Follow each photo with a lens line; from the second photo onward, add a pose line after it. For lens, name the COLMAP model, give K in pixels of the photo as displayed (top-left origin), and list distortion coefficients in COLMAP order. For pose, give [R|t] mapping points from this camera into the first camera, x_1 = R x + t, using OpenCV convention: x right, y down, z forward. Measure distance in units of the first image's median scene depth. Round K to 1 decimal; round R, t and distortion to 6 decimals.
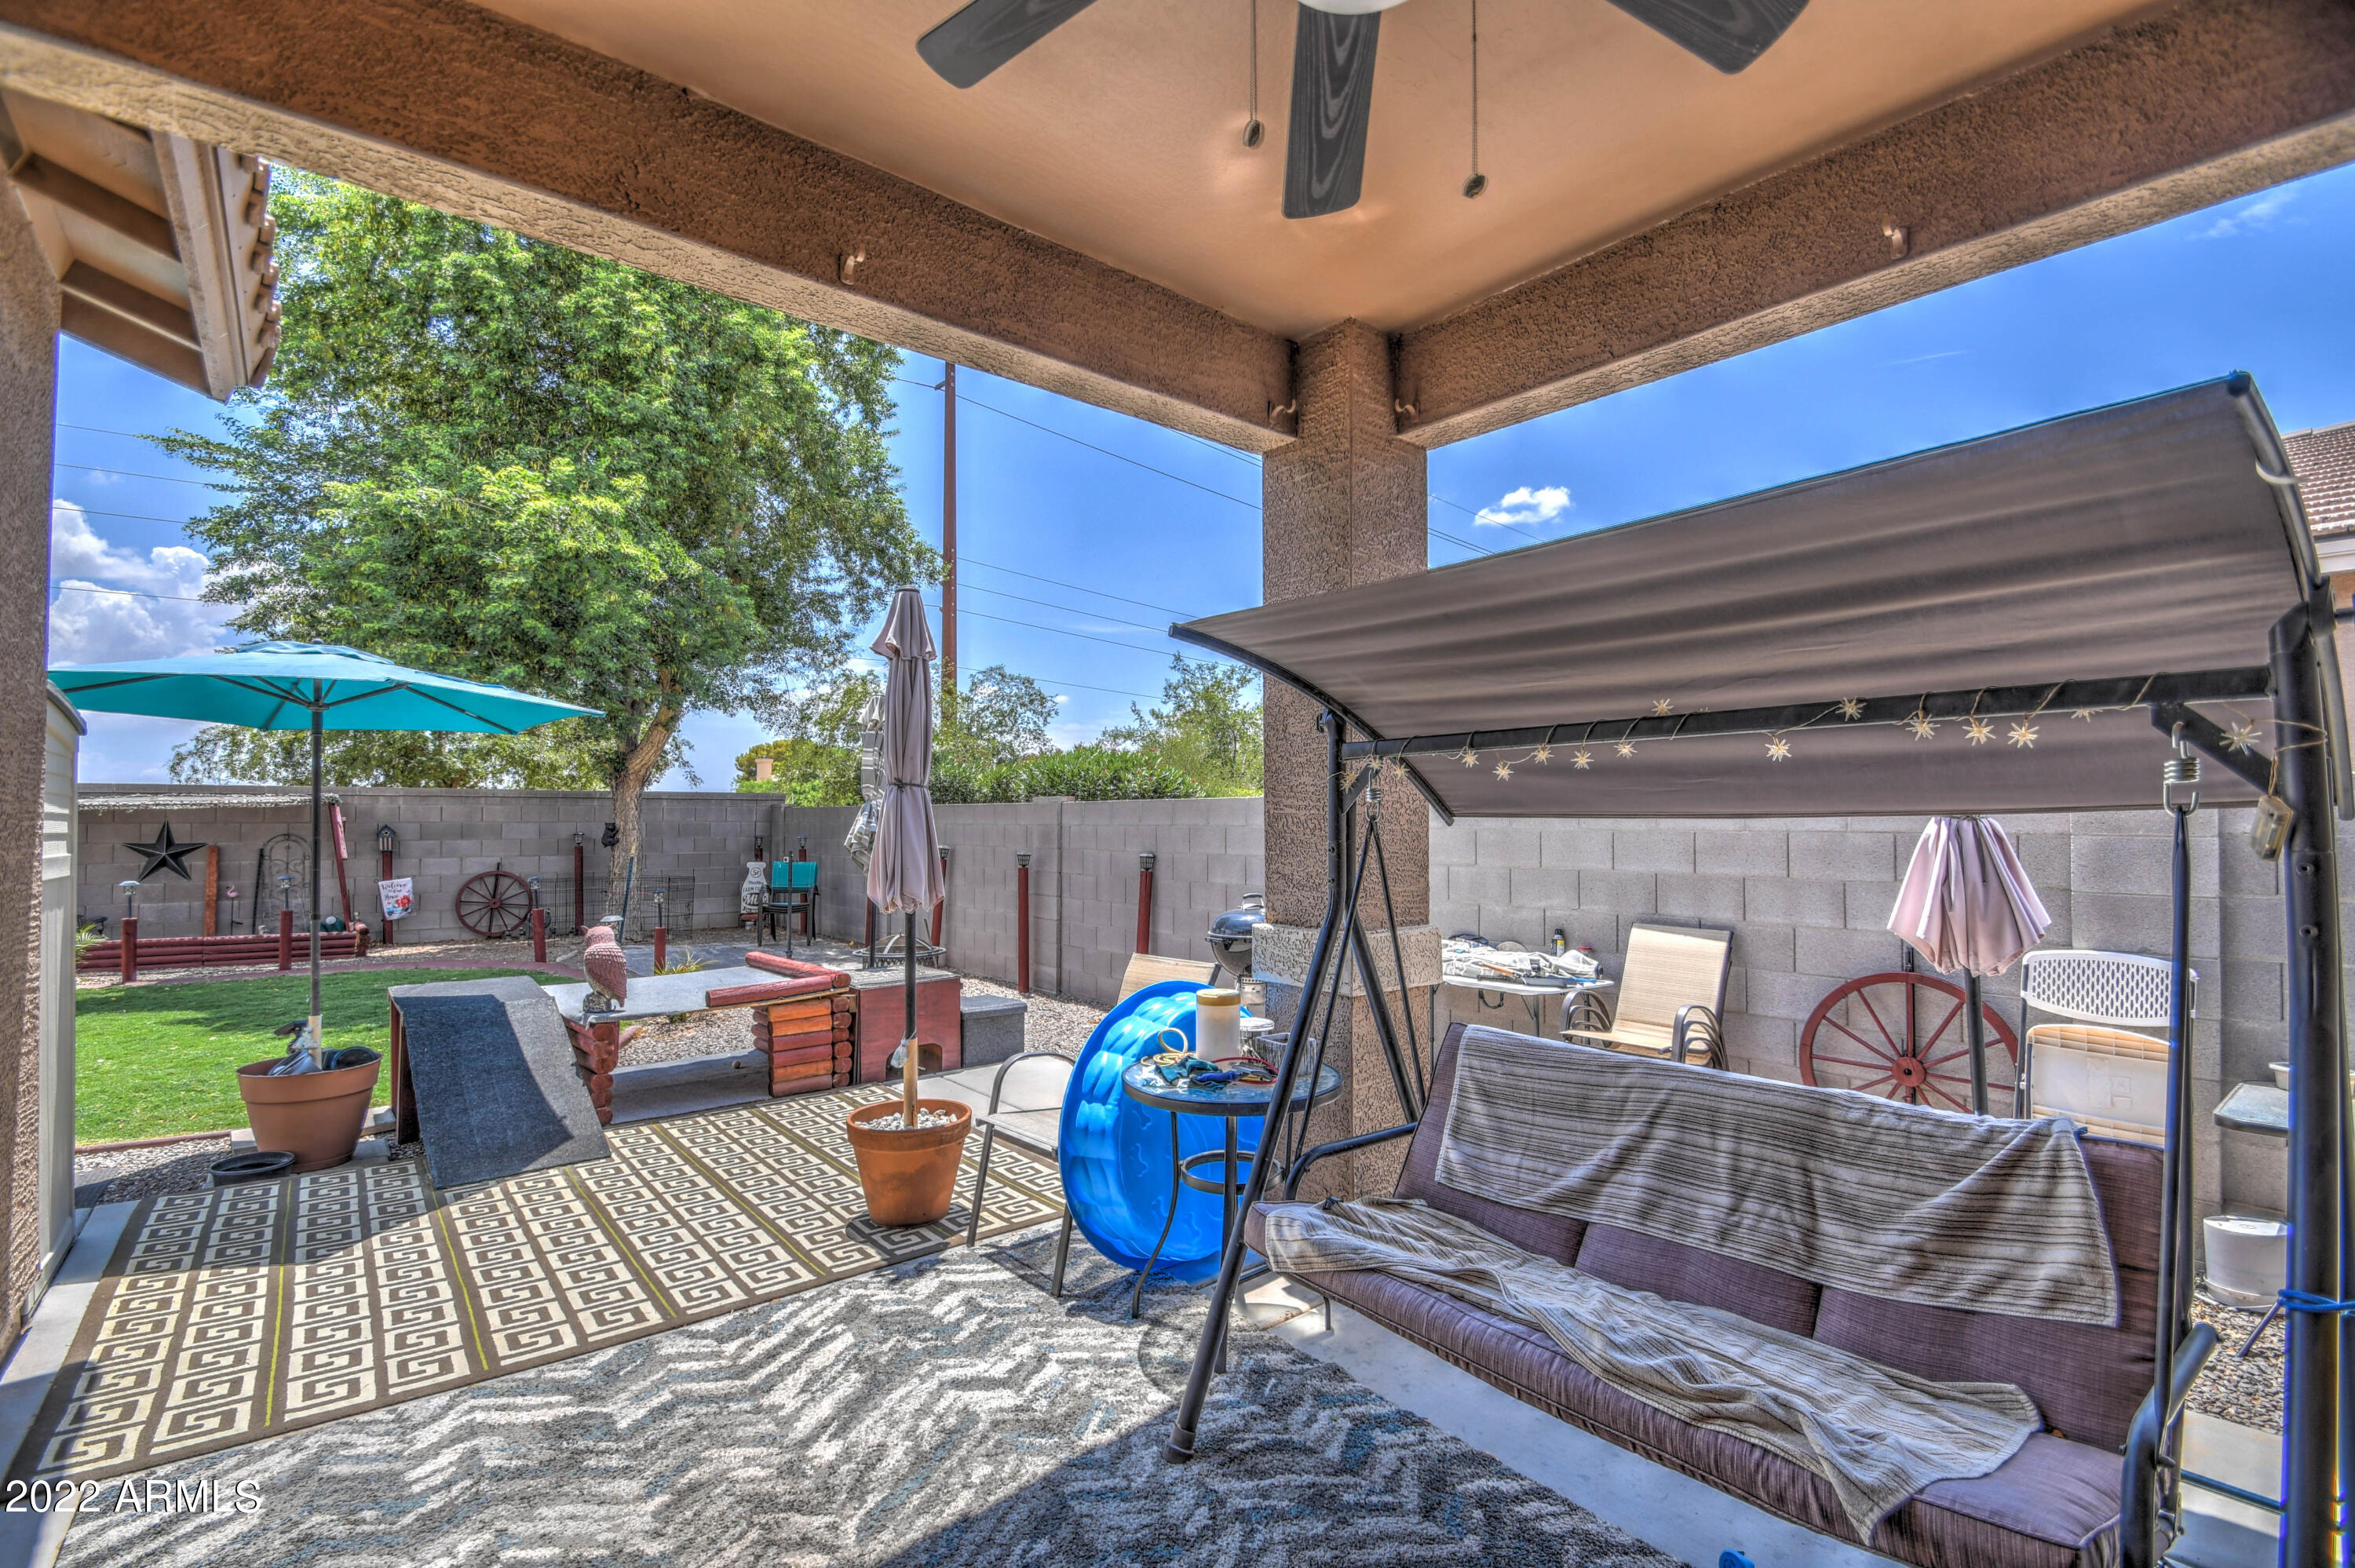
lens RADIAL K [[1040.7, 0, 1176.0], [0, 1040.7, 808.9], [0, 0, 1]] dist [-0.005743, -0.002581]
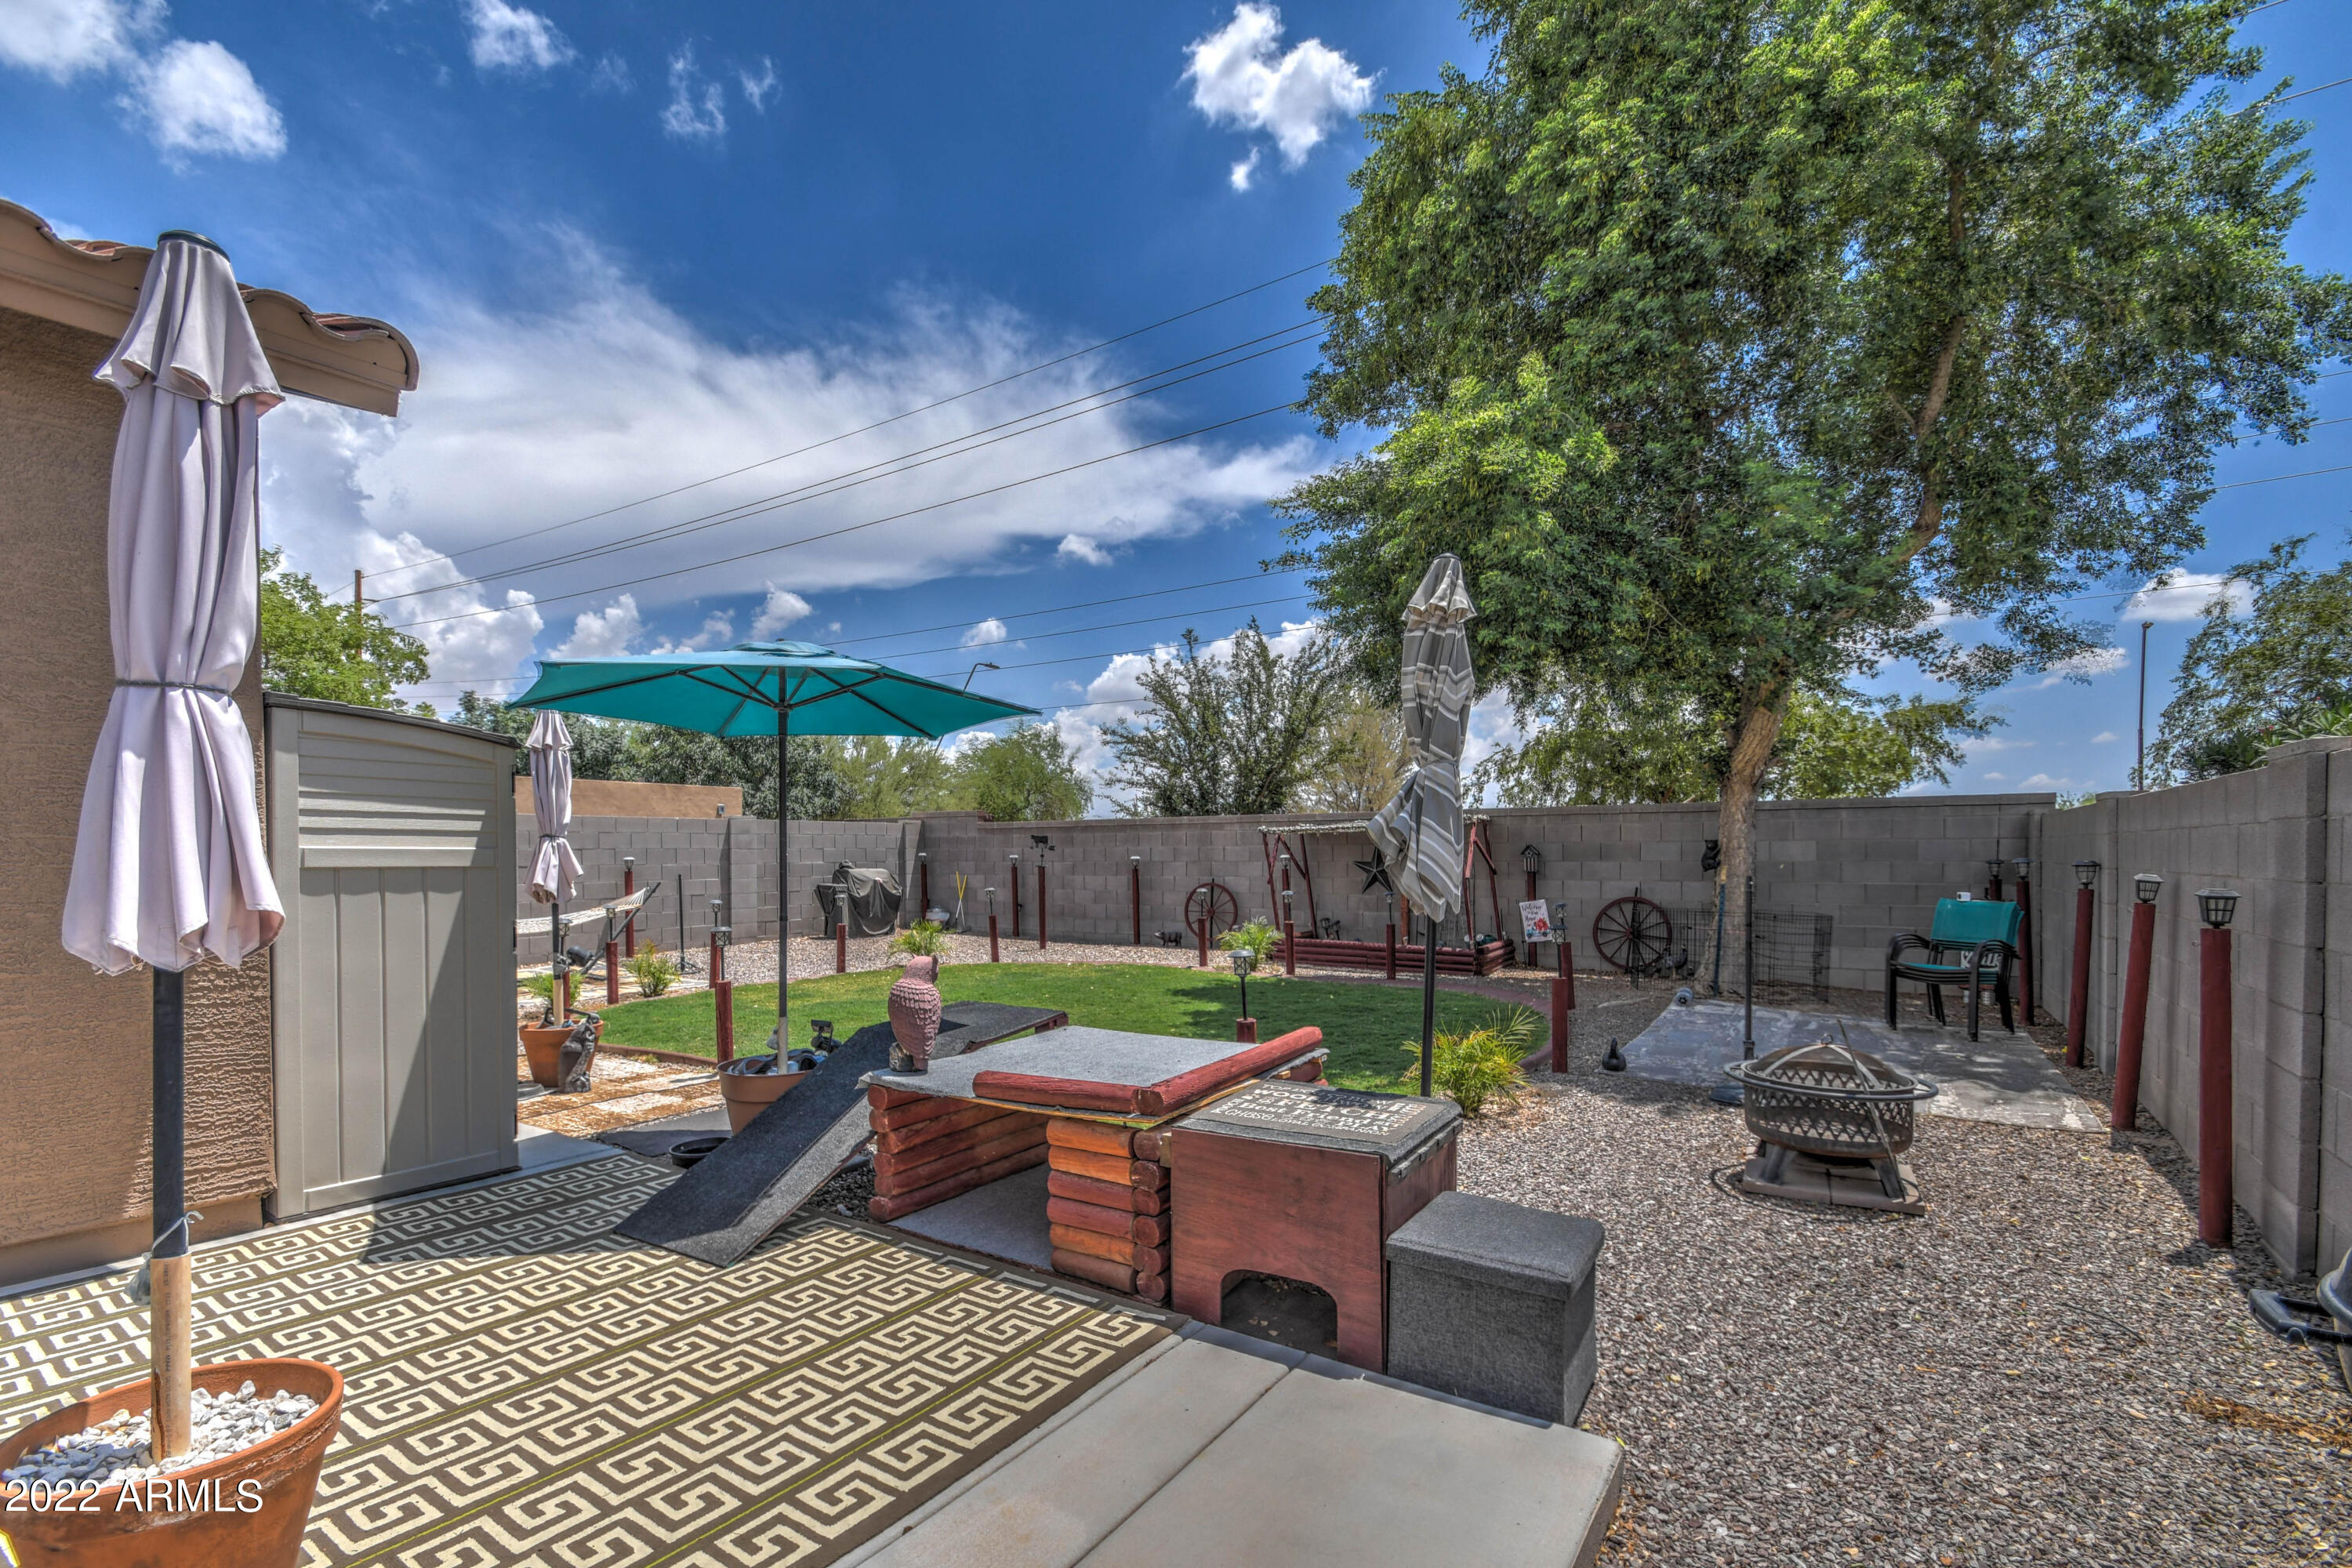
lens RADIAL K [[1039.6, 0, 1177.5], [0, 1039.6, 861.9], [0, 0, 1]] dist [-0.005743, -0.002581]
pose [[0.290489, 0.004438, -0.956868, 0.087982], [0.015463, 0.999837, 0.009332, 0.016919], [0.956754, -0.017506, 0.290373, 0.395642]]
